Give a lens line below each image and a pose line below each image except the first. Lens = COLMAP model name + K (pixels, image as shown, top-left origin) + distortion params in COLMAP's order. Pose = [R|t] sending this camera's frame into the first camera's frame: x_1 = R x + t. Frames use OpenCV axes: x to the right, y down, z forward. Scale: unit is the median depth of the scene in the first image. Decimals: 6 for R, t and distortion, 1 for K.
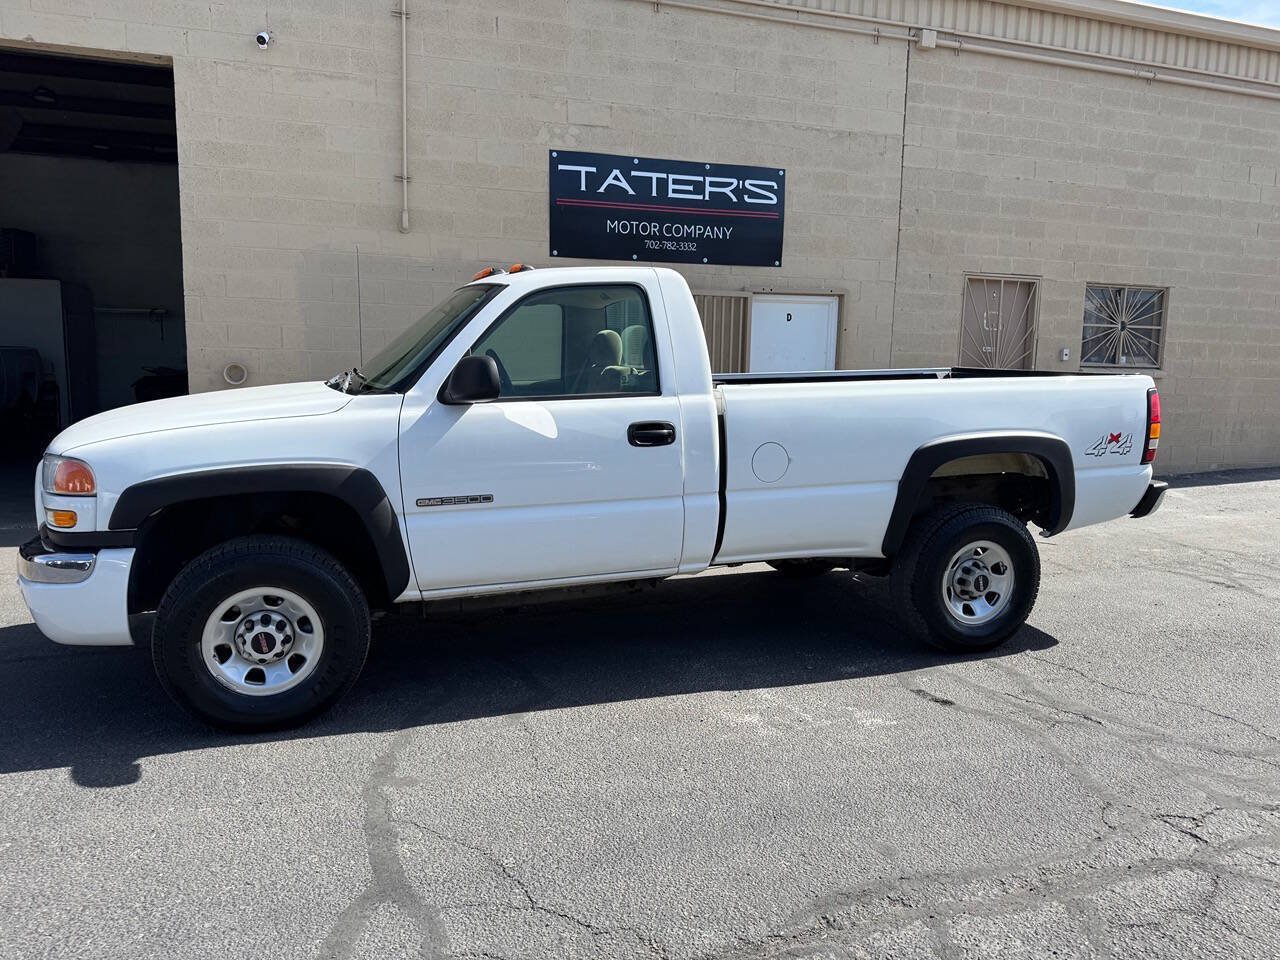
lens RADIAL K [[907.4, 0, 638.2], [0, 907.4, 489.6], [0, 0, 1]] dist [0.049015, -0.059357]
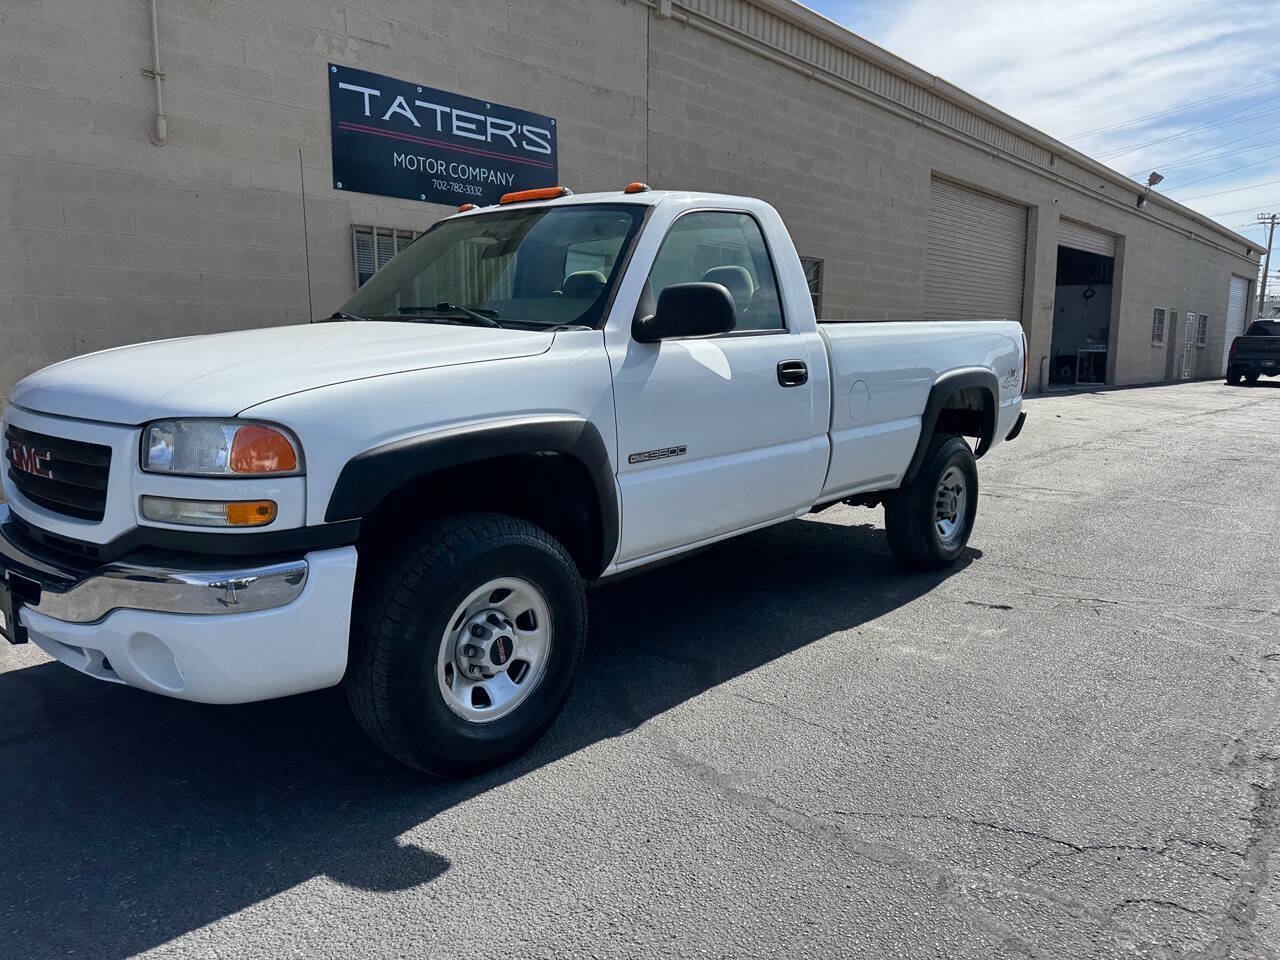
lens RADIAL K [[907.4, 0, 633.5], [0, 907.4, 476.8], [0, 0, 1]] dist [0.049015, -0.059357]
pose [[0.871087, -0.078799, 0.484765, -0.292693], [0.070063, 0.996887, 0.036147, 0.000427], [-0.486105, 0.002477, 0.873897, 0.119580]]
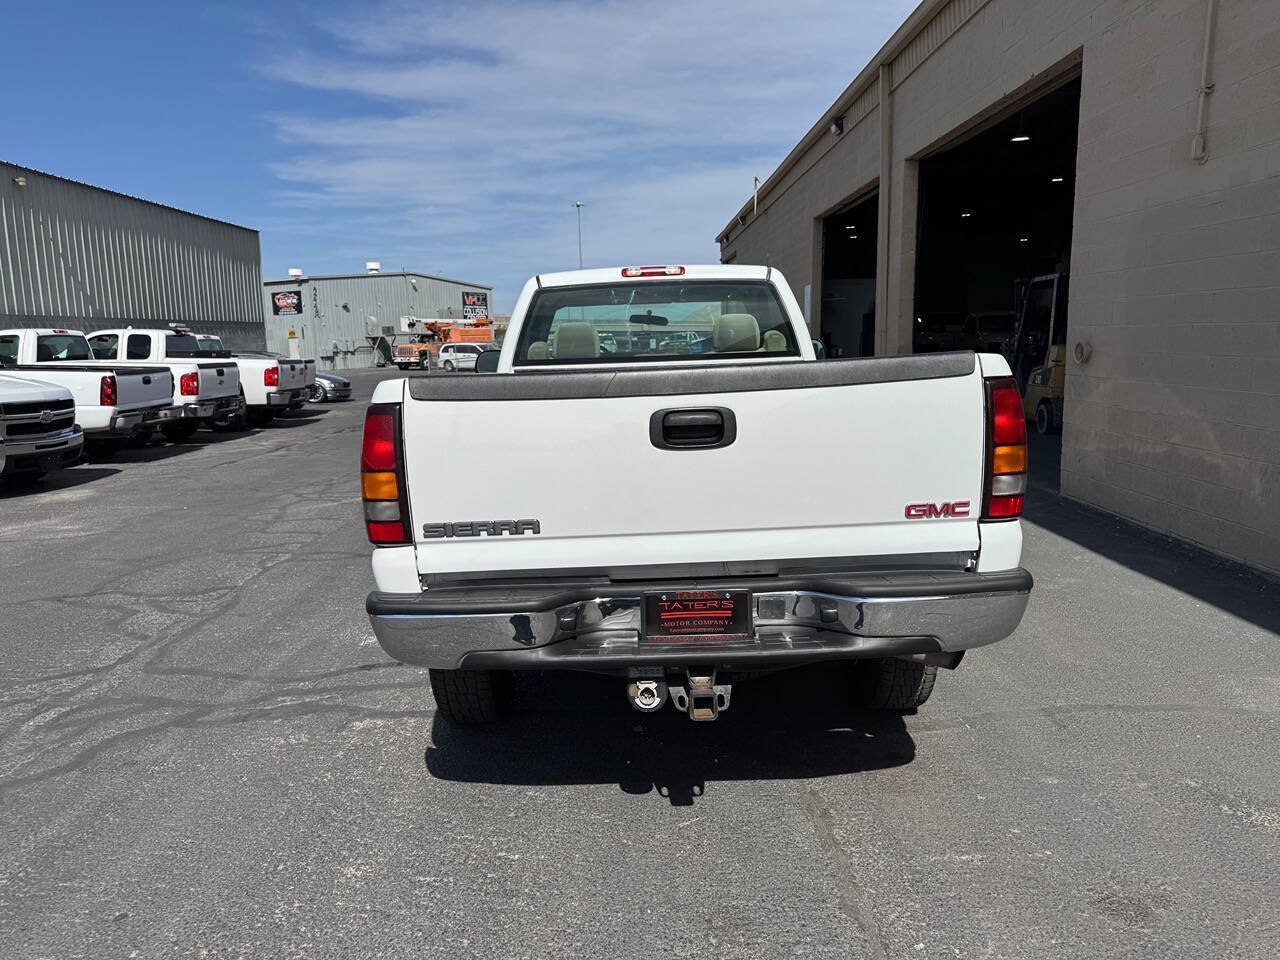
lens RADIAL K [[907.4, 0, 637.0], [0, 907.4, 492.7], [0, 0, 1]] dist [0.049015, -0.059357]
pose [[-0.311764, 0.153098, -0.937744, 0.610307], [-0.107222, 0.974961, 0.194821, -0.108972], [0.944090, 0.161286, -0.287542, 0.789806]]
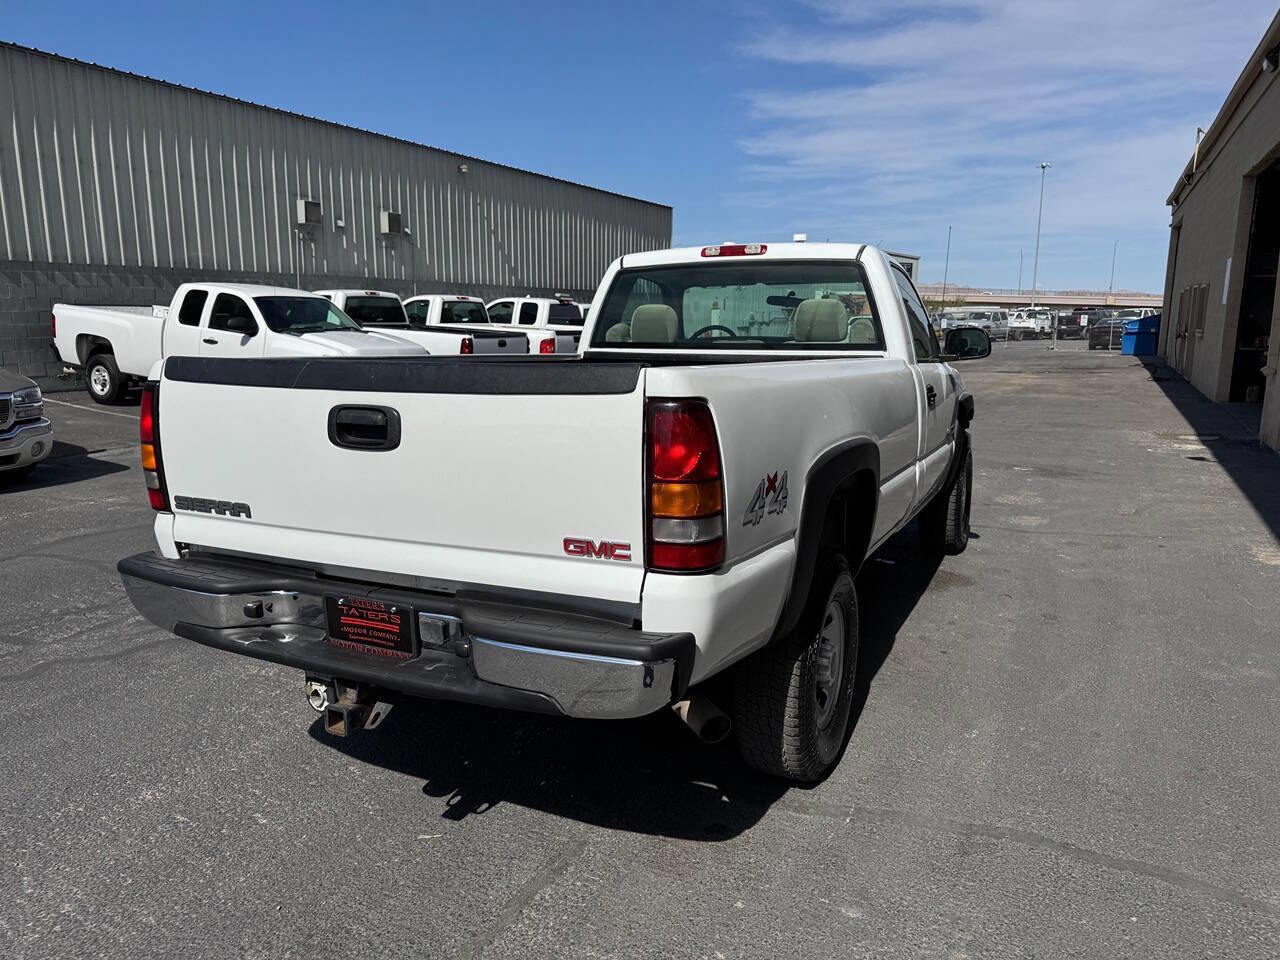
lens RADIAL K [[907.4, 0, 648.8], [0, 907.4, 493.3], [0, 0, 1]] dist [0.049015, -0.059357]
pose [[-0.699969, 0.120817, -0.703879, 0.456237], [-0.110590, 0.955362, 0.273958, -0.142077], [0.705559, 0.269604, -0.655363, 0.976445]]
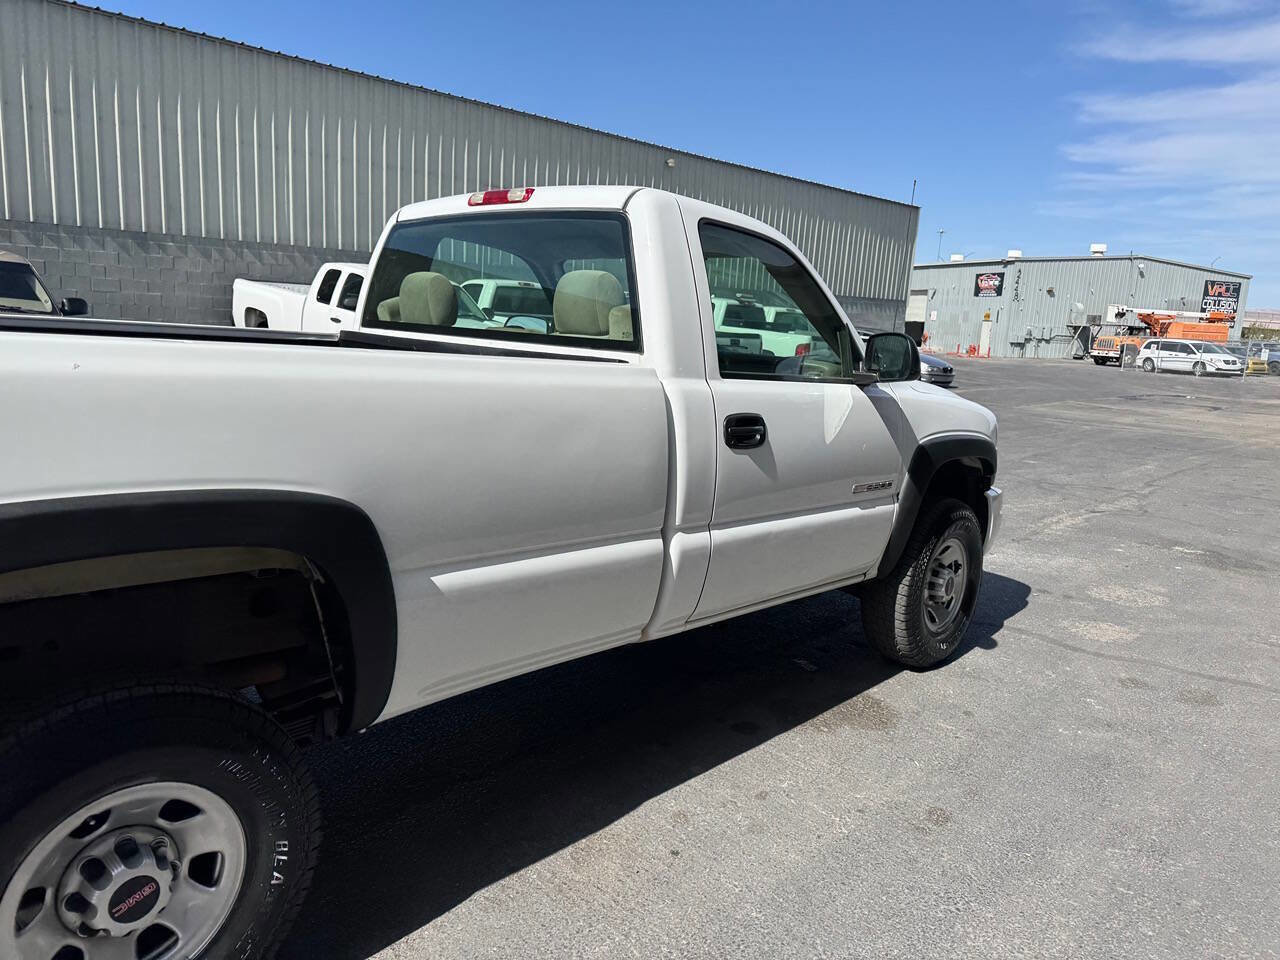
lens RADIAL K [[906.0, 0, 645.2], [0, 906.0, 477.0], [0, 0, 1]] dist [0.029430, -0.022284]
pose [[-0.884405, 0.022176, -0.466194, 0.126706], [-0.128267, 0.948859, 0.288468, -0.143567], [0.448749, 0.314919, -0.836331, 0.994870]]
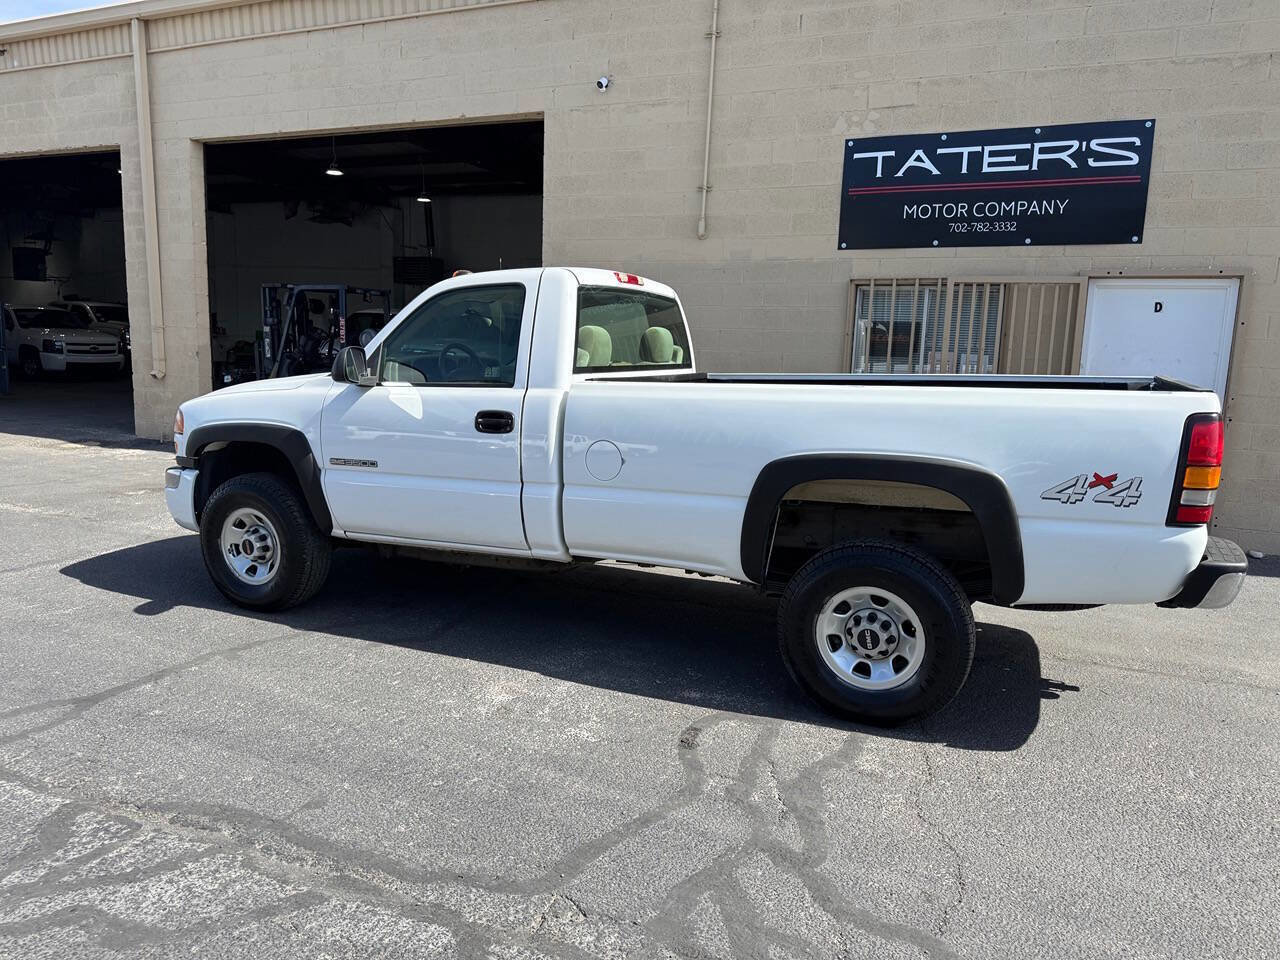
lens RADIAL K [[907.4, 0, 639.5], [0, 907.4, 486.3], [0, 0, 1]] dist [0.049015, -0.059357]
pose [[0.737414, 0.114023, -0.665747, 0.427514], [-0.113462, 0.992553, 0.044320, -0.025567], [0.665843, 0.042855, 0.744860, 0.148480]]
